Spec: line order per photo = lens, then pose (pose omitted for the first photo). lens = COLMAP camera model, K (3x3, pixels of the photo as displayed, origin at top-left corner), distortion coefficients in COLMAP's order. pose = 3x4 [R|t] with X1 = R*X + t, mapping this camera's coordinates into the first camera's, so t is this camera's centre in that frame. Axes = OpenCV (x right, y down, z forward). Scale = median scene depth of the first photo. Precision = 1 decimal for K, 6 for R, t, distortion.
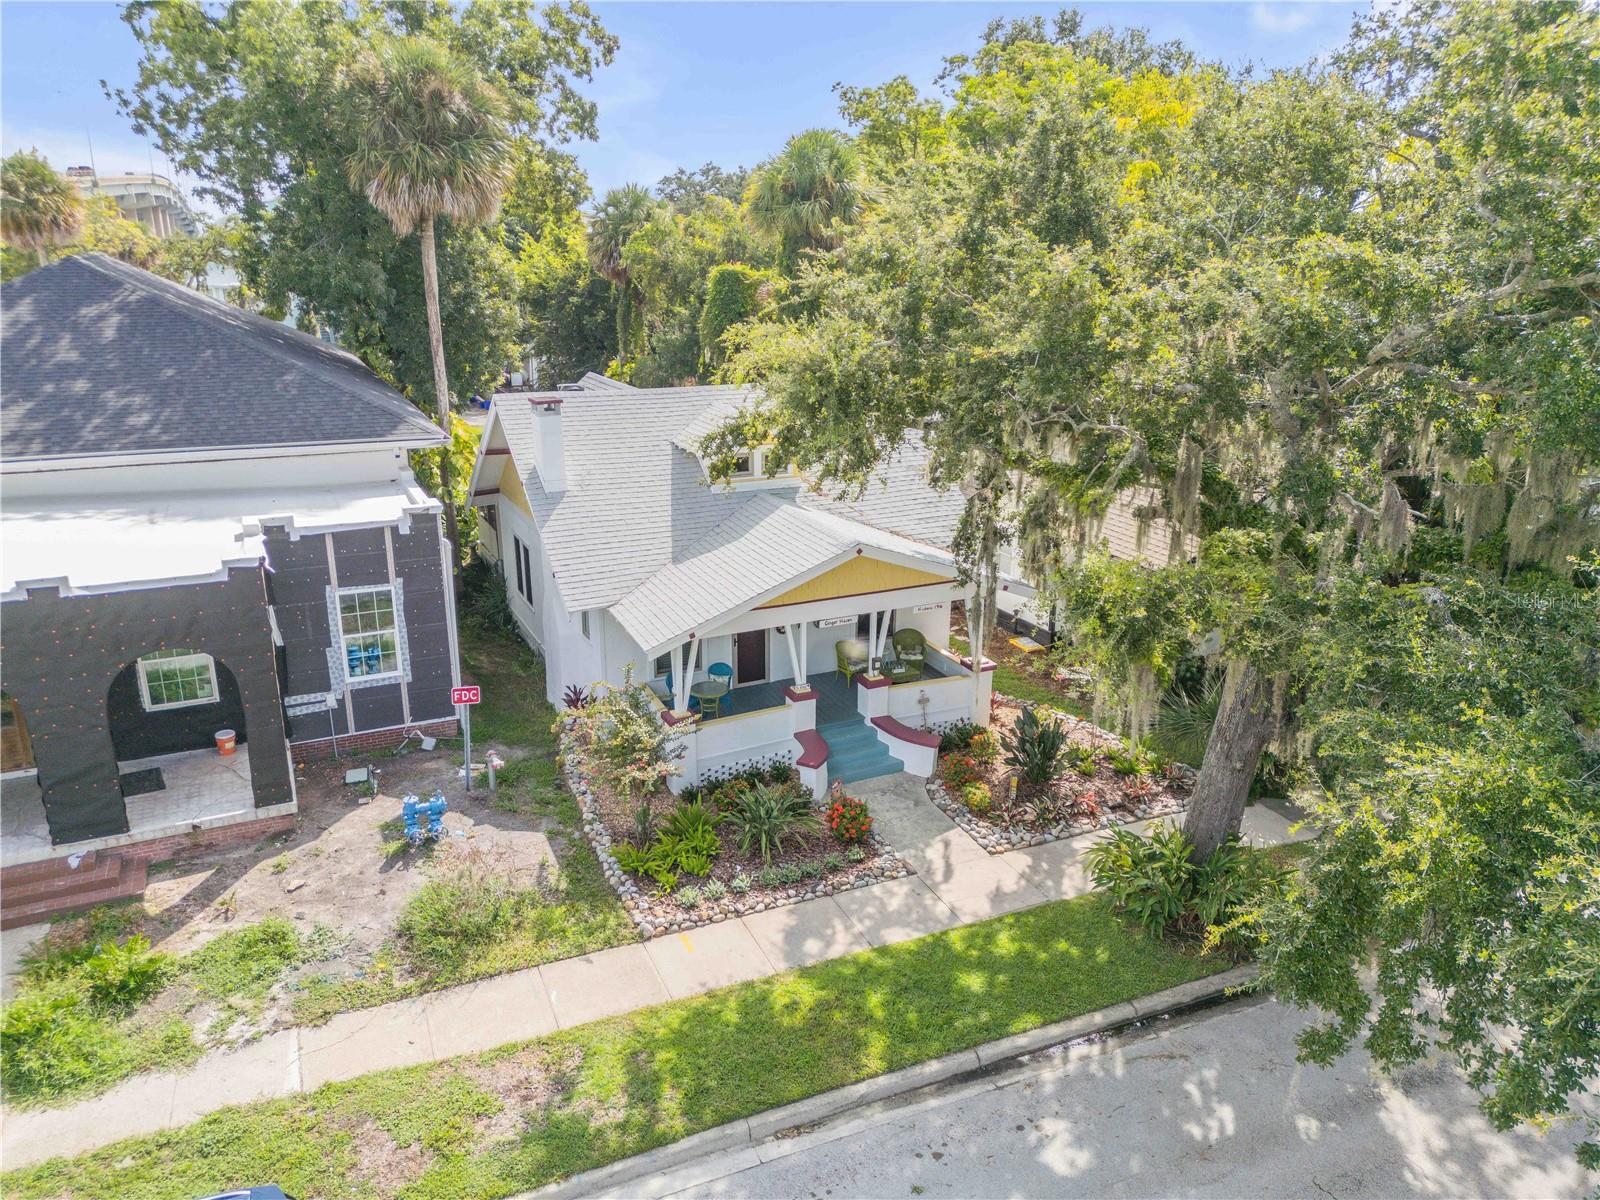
lens RADIAL K [[1129.8, 0, 803.2], [0, 1129.8, 605.7], [0, 0, 1]] dist [0.058092, -0.050938]
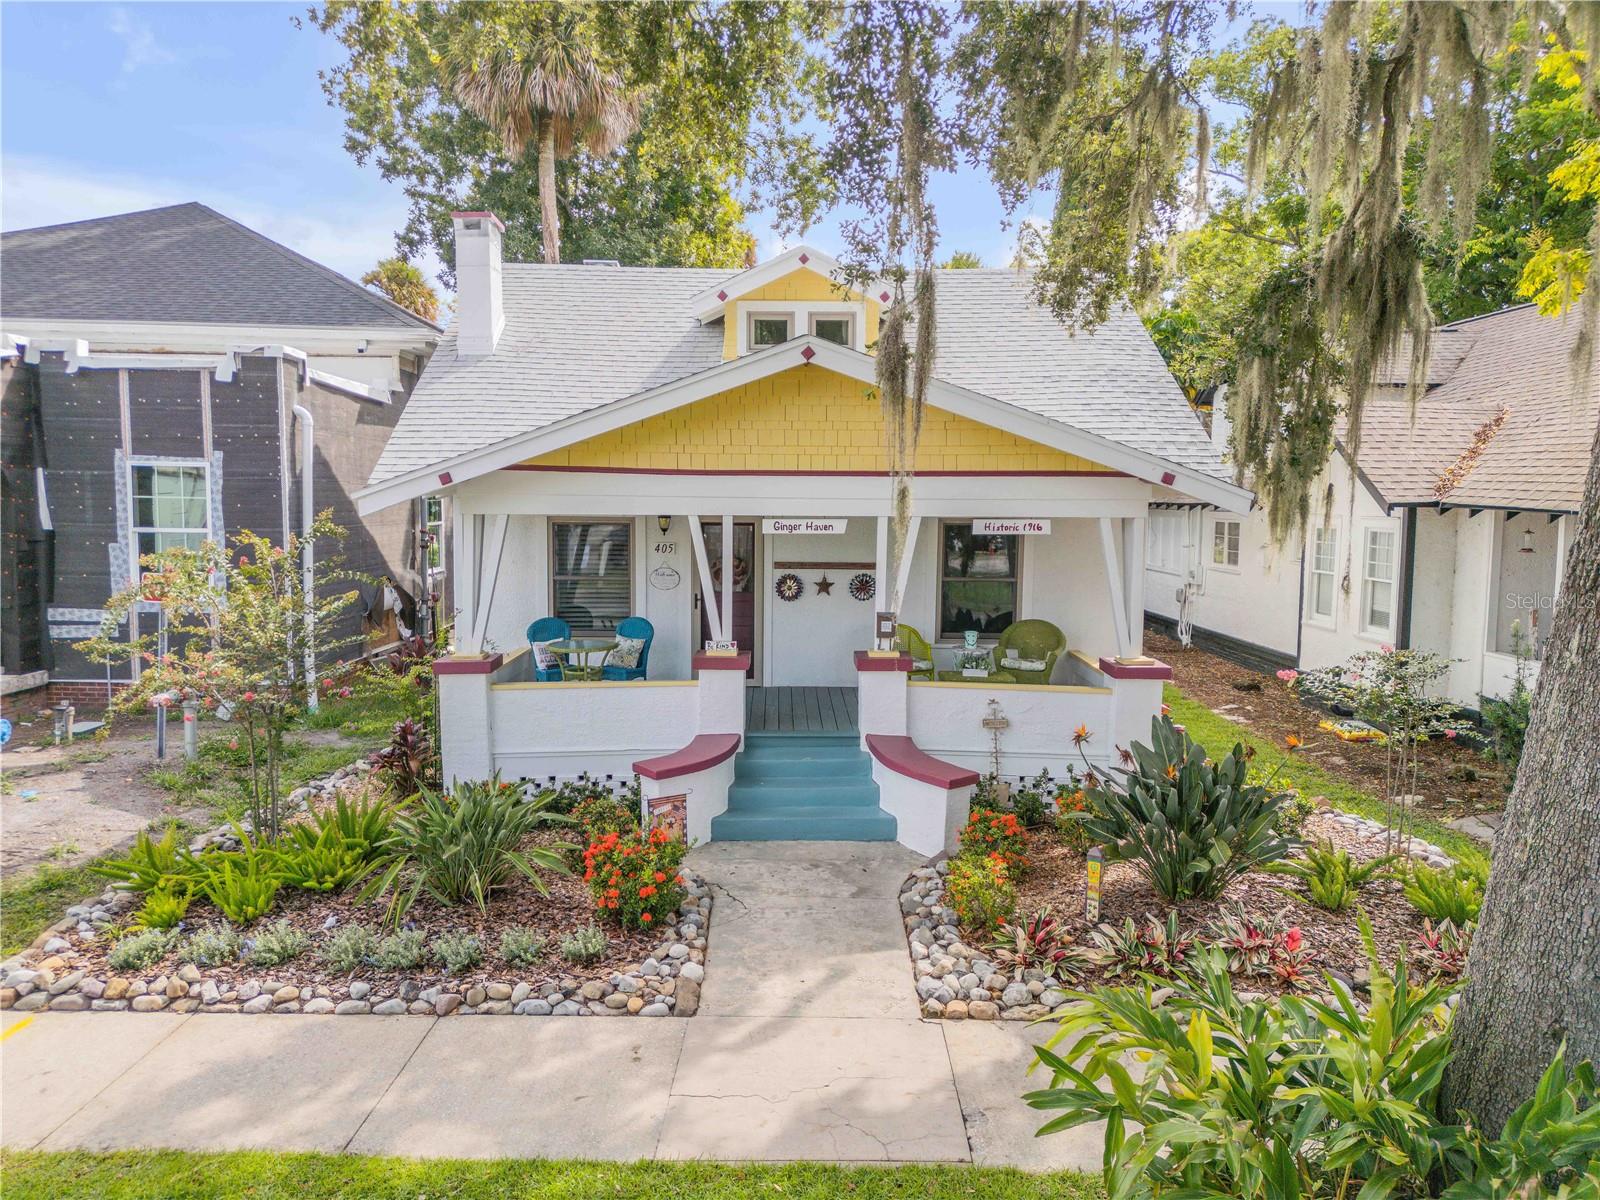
lens RADIAL K [[1129.8, 0, 798.3], [0, 1129.8, 608.9], [0, 0, 1]] dist [0.058092, -0.050938]
pose [[0.906638, 0.045418, -0.419457, 0.280132], [-0.131725, 0.974963, -0.179150, 0.163003], [0.400819, 0.217678, 0.889922, 0.630376]]
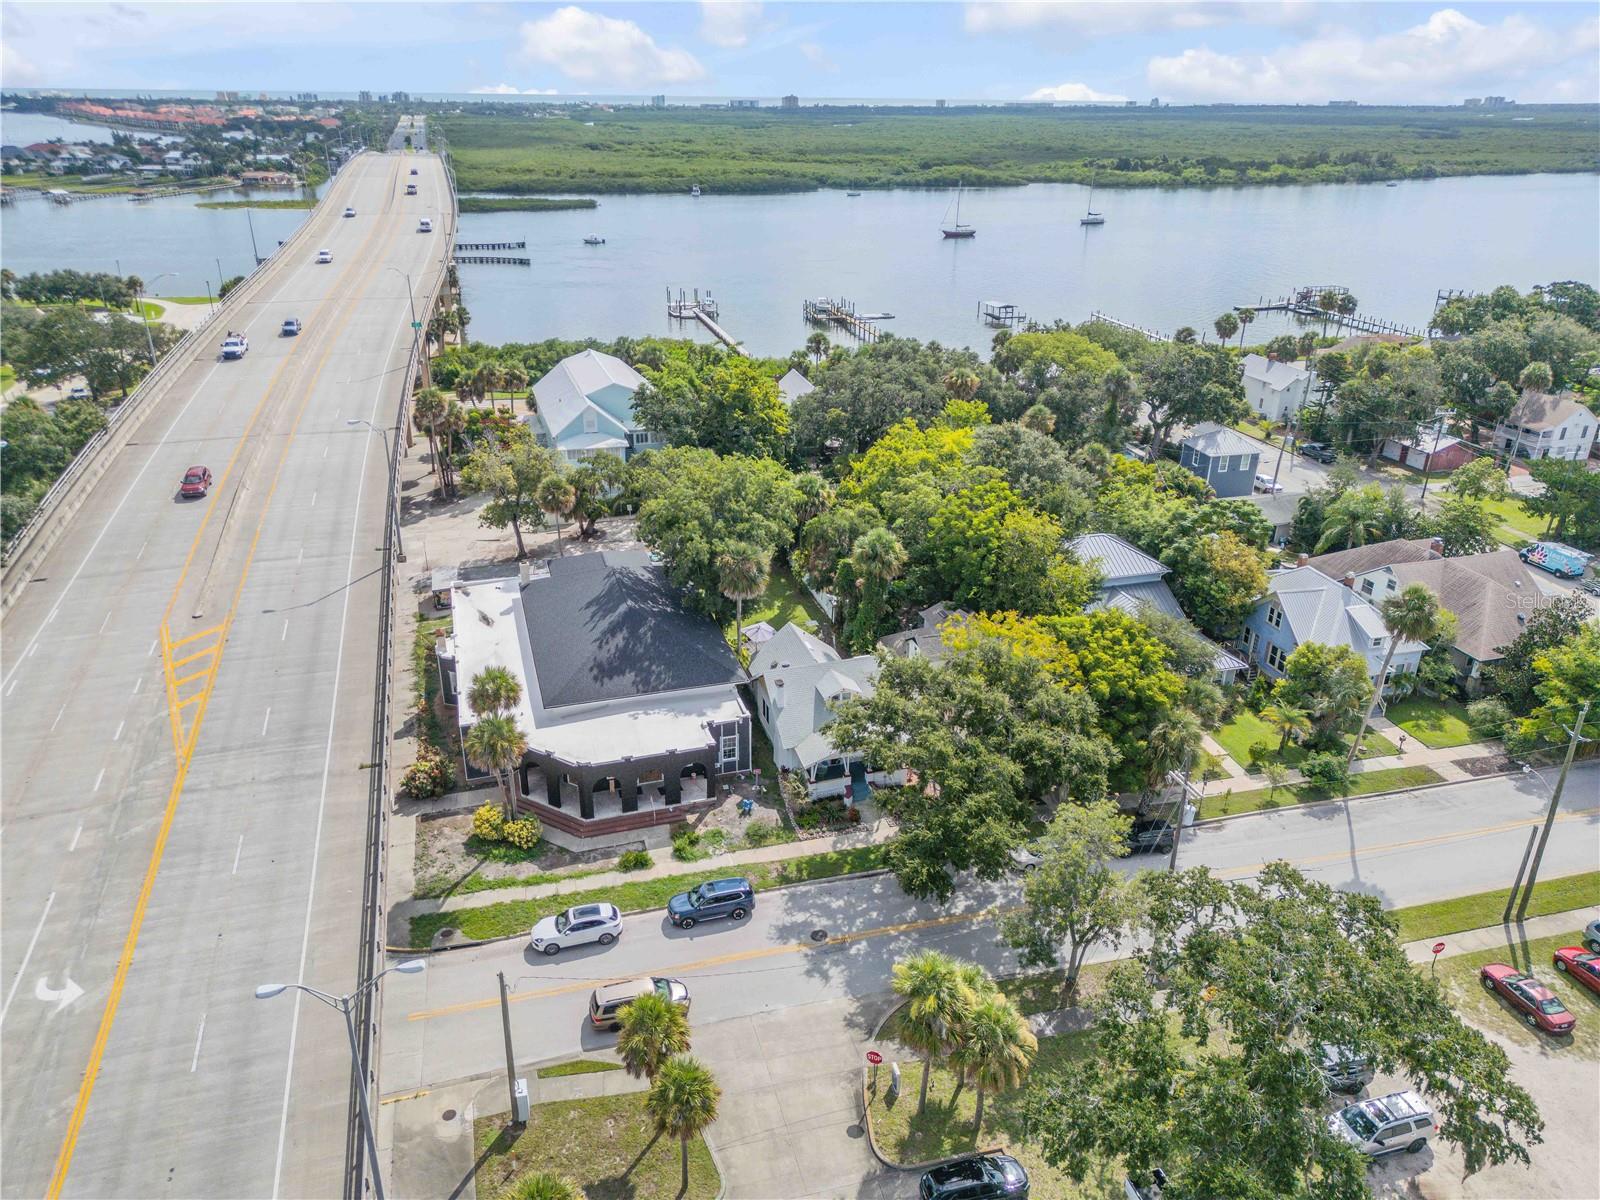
lens RADIAL K [[1129.8, 0, 796.7], [0, 1129.8, 600.4], [0, 0, 1]] dist [0.058092, -0.050938]
pose [[0.987647, 0.064203, -0.142936, 0.357847], [-0.047765, 0.992146, 0.115604, -0.989358], [0.149236, -0.107348, 0.982957, -2.795212]]
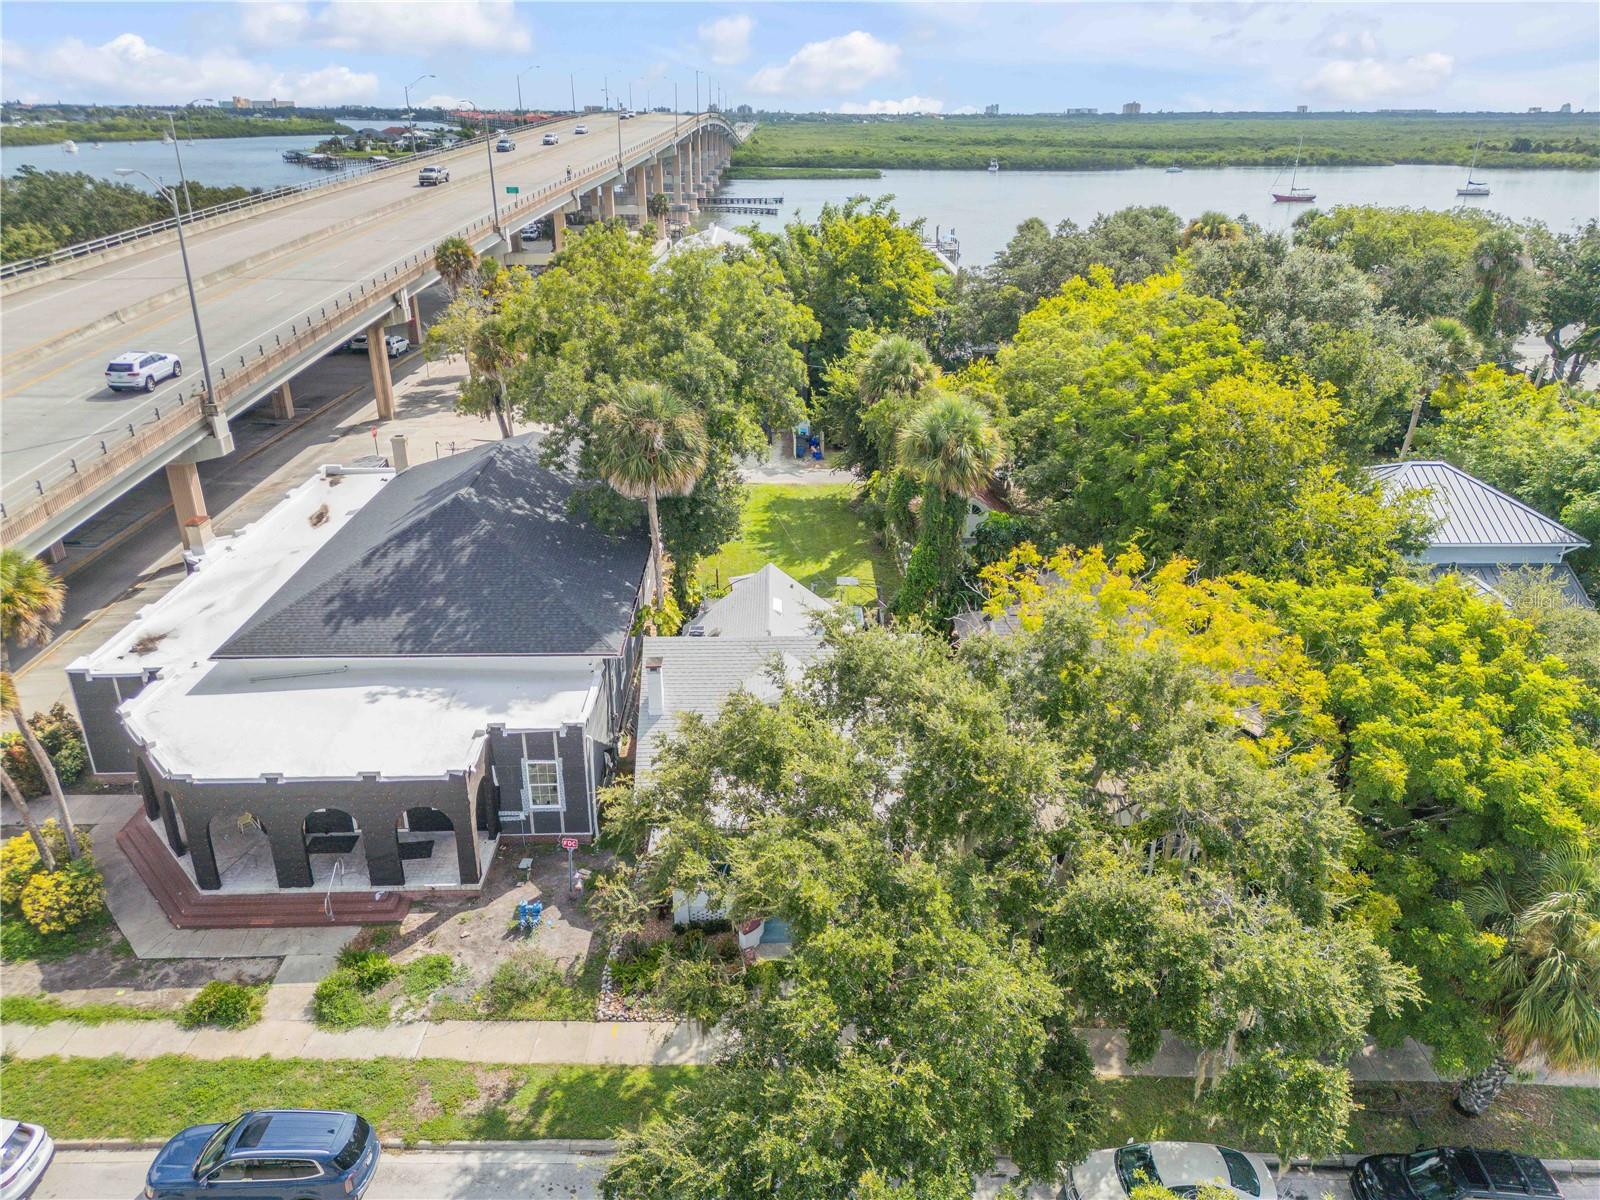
lens RADIAL K [[1129.8, 0, 797.9], [0, 1129.8, 601.6], [0, 0, 1]] dist [0.058092, -0.050938]
pose [[0.909578, 0.161691, -0.382785, 0.690979], [-0.122379, 0.984569, 0.125091, -0.597032], [0.397104, -0.066935, 0.915329, -0.497336]]
